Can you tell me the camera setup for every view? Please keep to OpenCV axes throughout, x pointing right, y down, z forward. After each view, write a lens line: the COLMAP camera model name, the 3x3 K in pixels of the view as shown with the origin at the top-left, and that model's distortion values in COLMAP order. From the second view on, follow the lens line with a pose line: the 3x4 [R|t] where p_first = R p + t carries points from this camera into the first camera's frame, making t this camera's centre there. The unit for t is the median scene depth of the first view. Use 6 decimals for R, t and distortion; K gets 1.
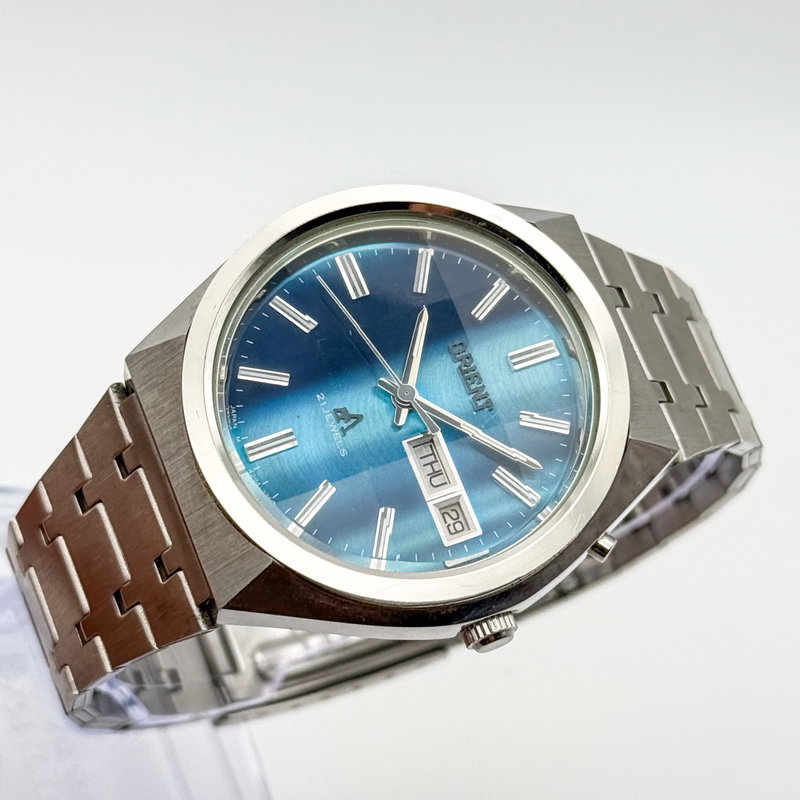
lens RADIAL K [[2512.5, 0, 400.0], [0, 2512.5, 400.0], [0, 0, 1]] dist [-0.011621, -1.033666]
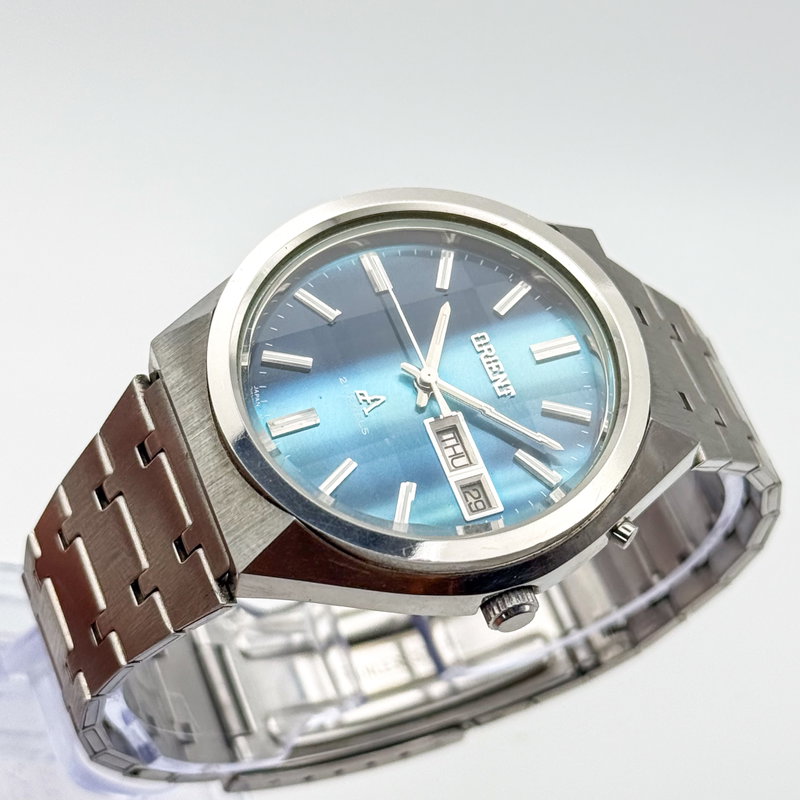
lens RADIAL K [[2512.5, 0, 400.0], [0, 2512.5, 400.0], [0, 0, 1]] dist [-0.011621, -1.033666]
pose [[0.999921, 0.012461, -0.001863, -0.006918], [-0.012592, 0.982885, -0.183788, 0.188979], [-0.000459, 0.183797, 0.982964, 0.011080]]
